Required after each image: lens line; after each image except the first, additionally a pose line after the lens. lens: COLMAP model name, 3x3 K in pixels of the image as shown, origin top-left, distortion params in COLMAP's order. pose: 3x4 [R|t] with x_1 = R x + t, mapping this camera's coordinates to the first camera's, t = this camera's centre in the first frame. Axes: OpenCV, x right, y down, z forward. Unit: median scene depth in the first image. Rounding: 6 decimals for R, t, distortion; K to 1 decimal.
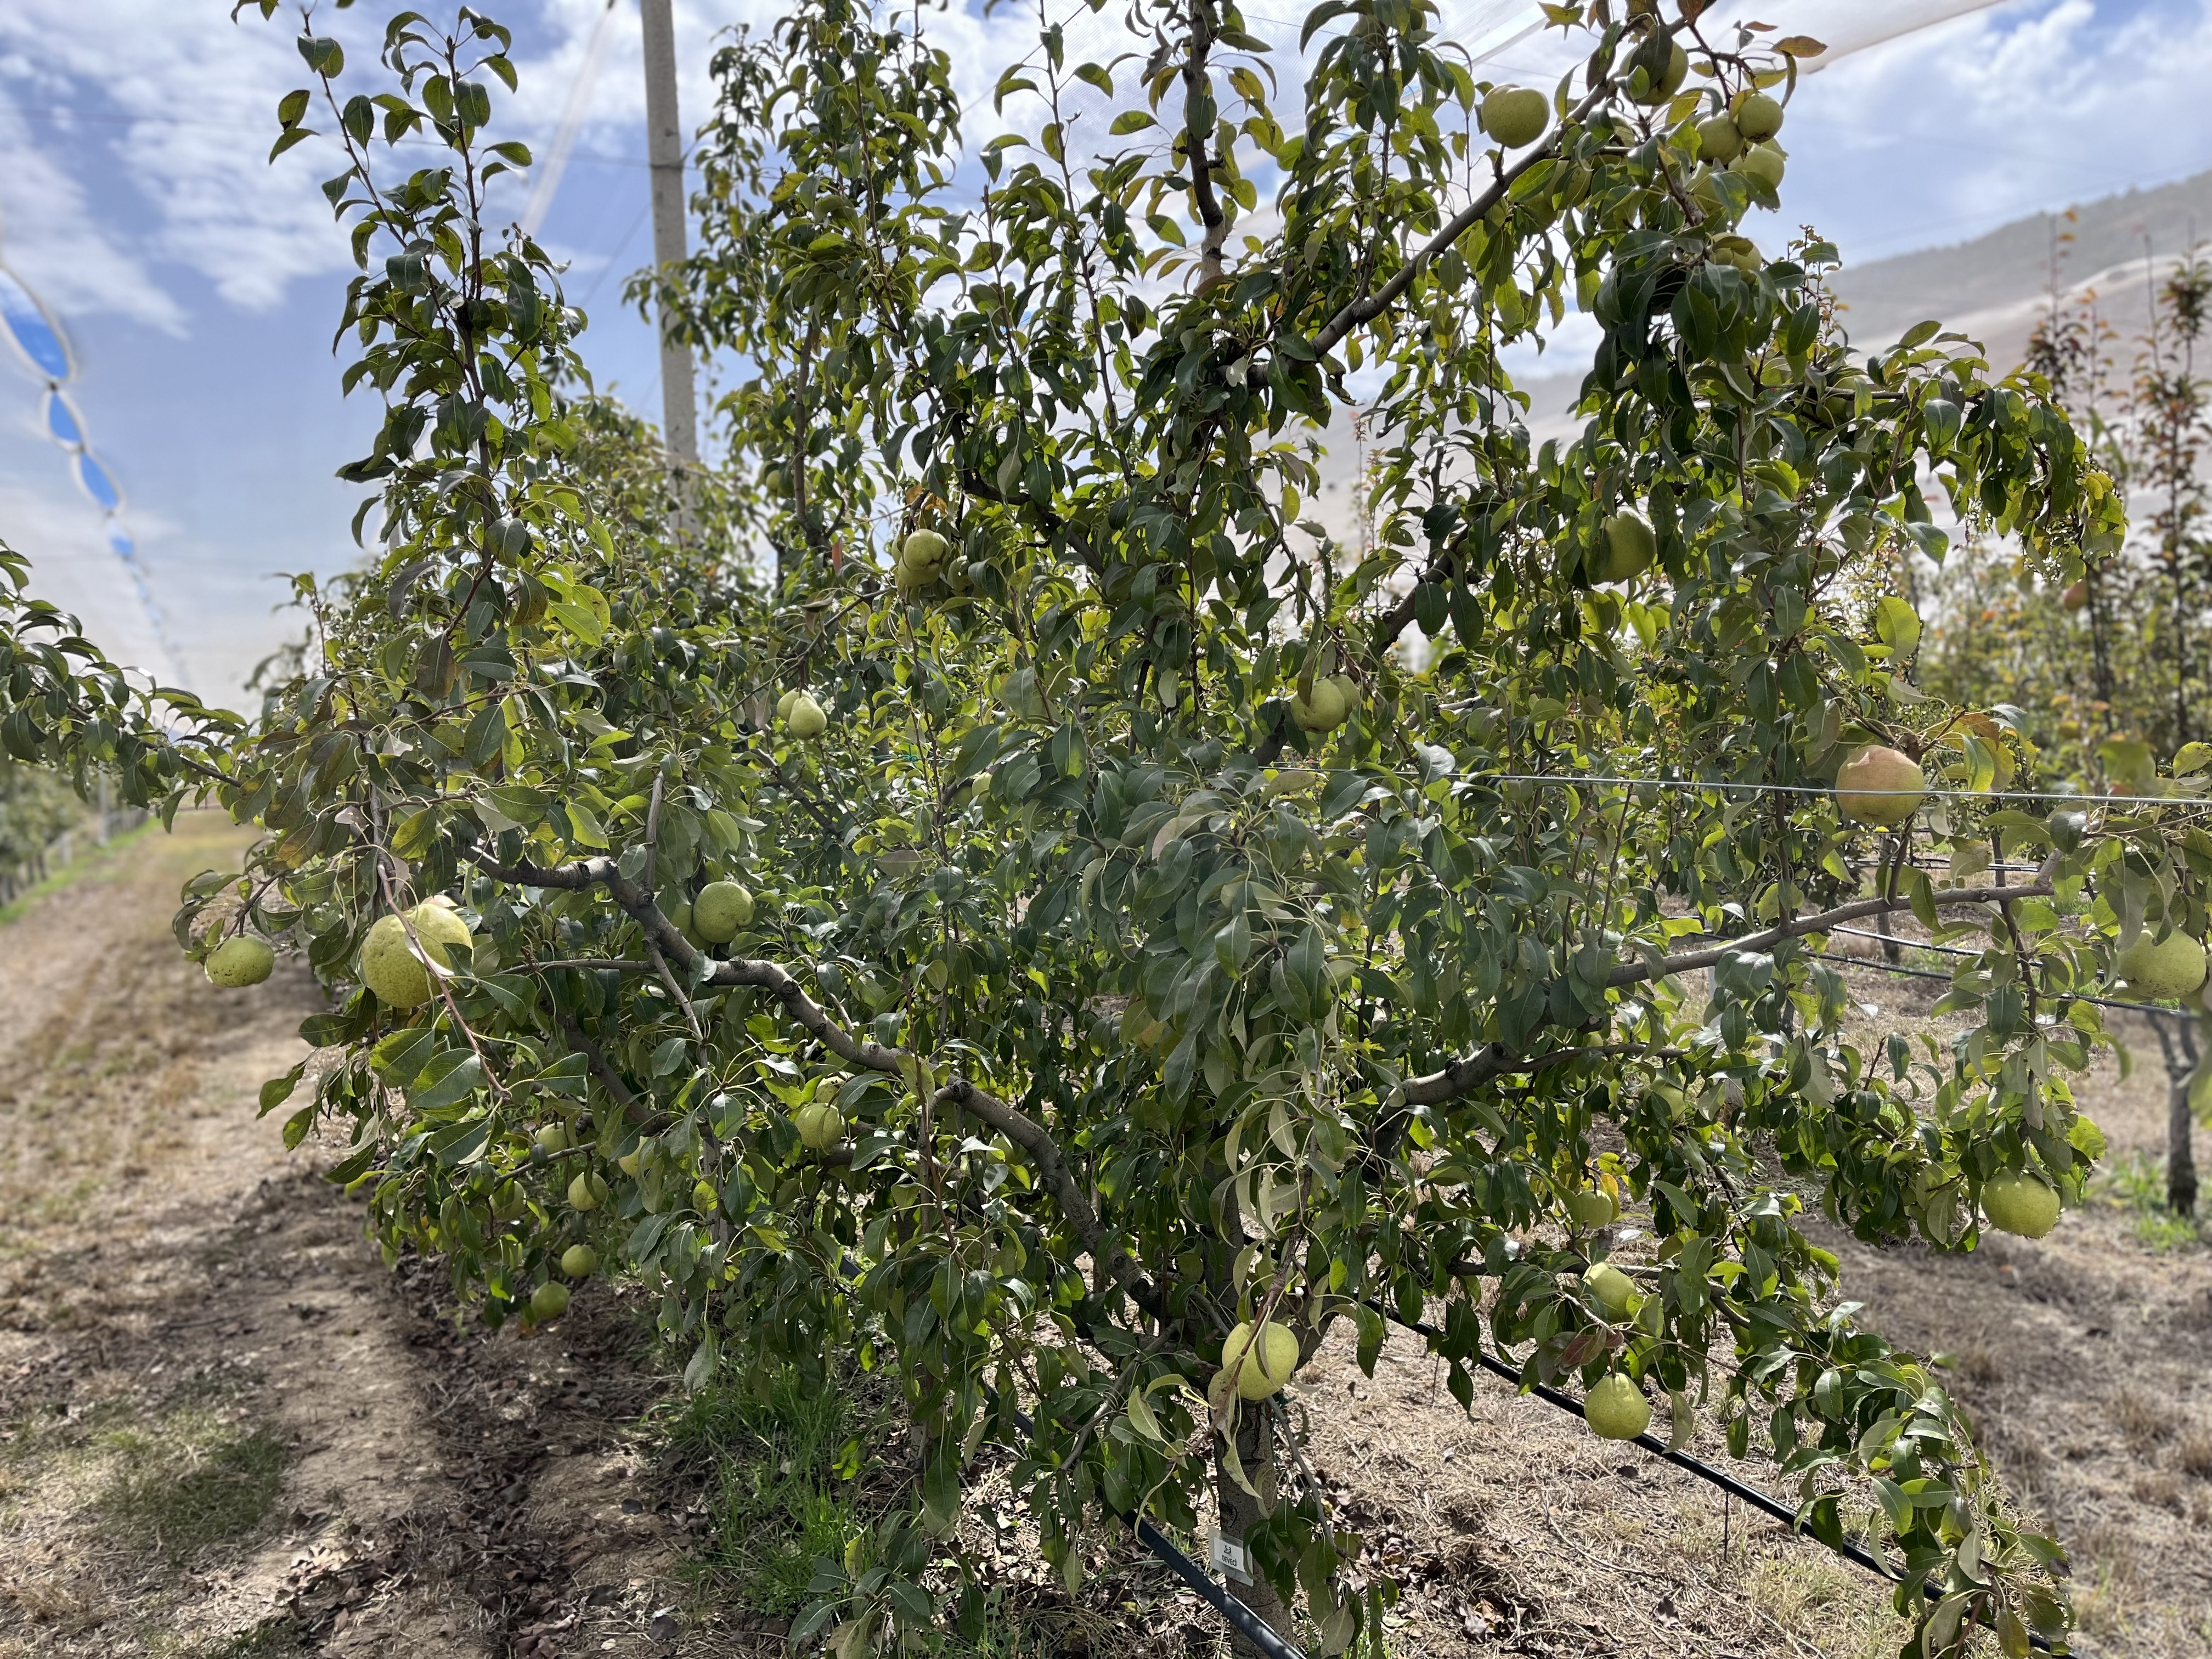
lens RADIAL K [[1670.7, 0, 1106.5], [0, 1670.7, 834.3], [0, 0, 1]] dist [-0.022875, 0.002846]
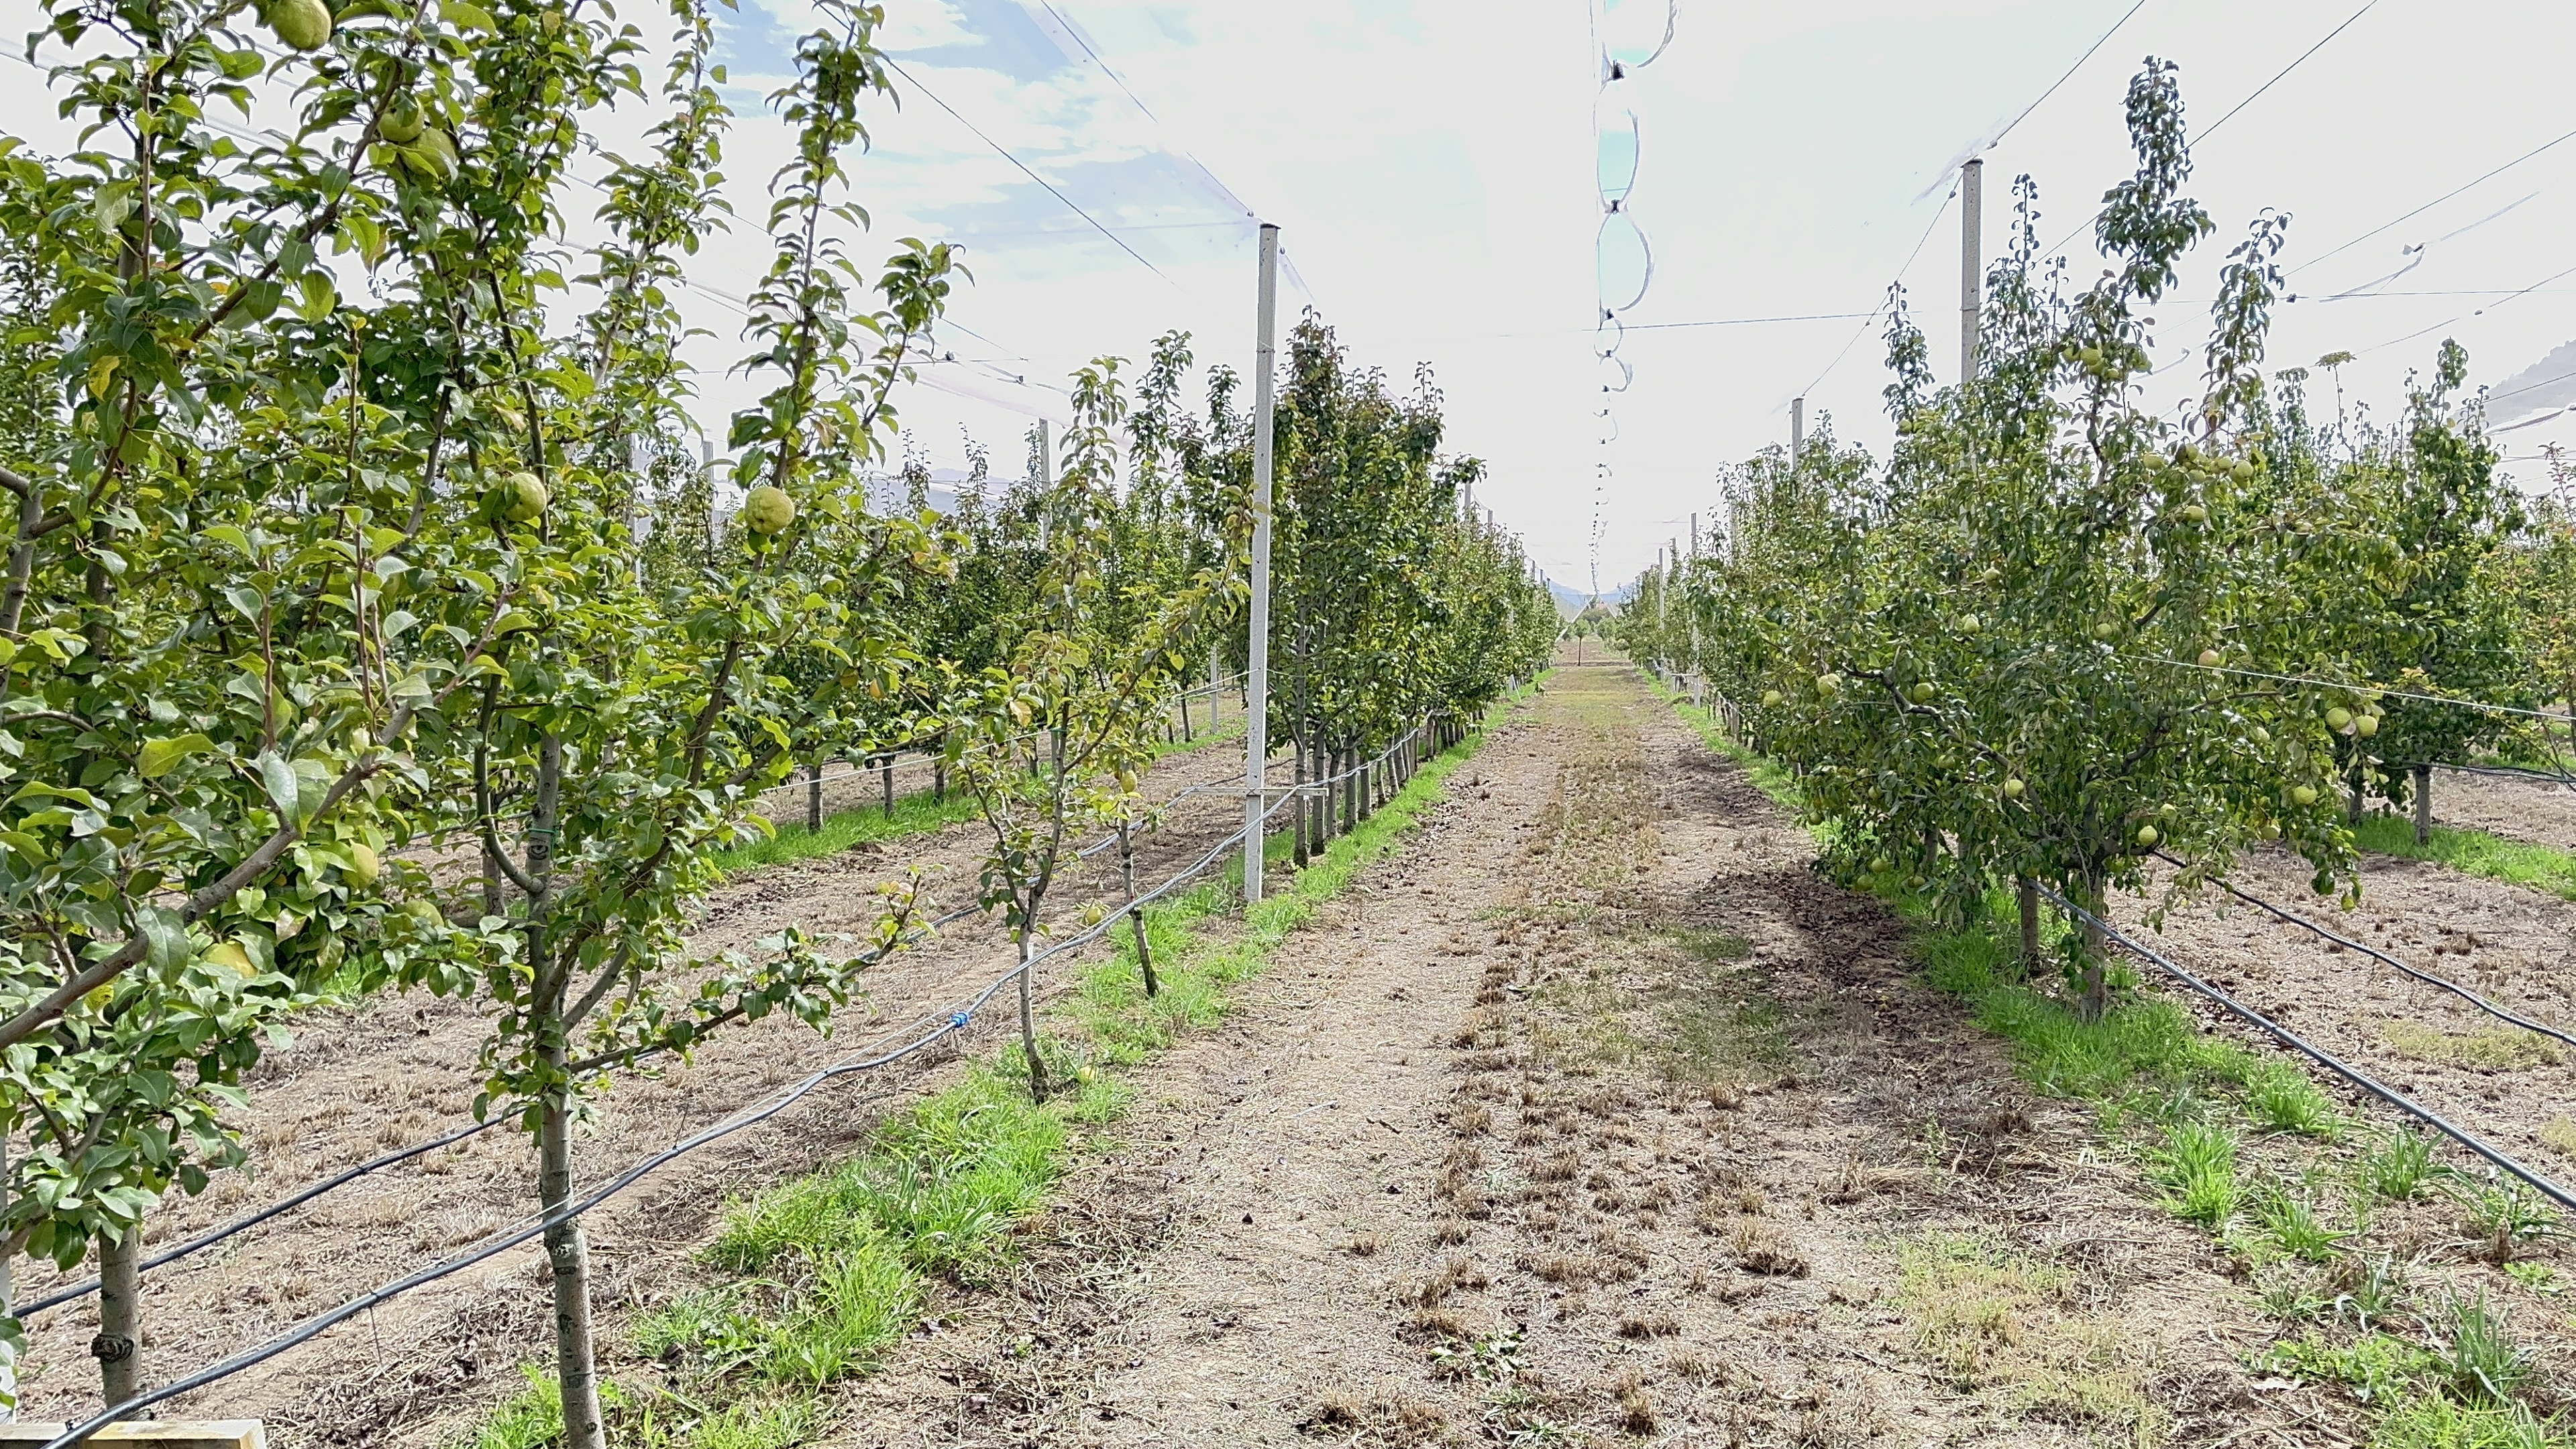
lens RADIAL K [[2322.1, 0, 1287.4], [0, 2322.1, 728.5], [0, 0, 1]] dist [0.002677, 0.000330]
pose [[0.822307, 0.058843, -0.565993, 1.290613], [-0.055692, 0.998186, 0.022862, 0.085046], [0.566312, 0.012722, 0.824093, -3.322417]]
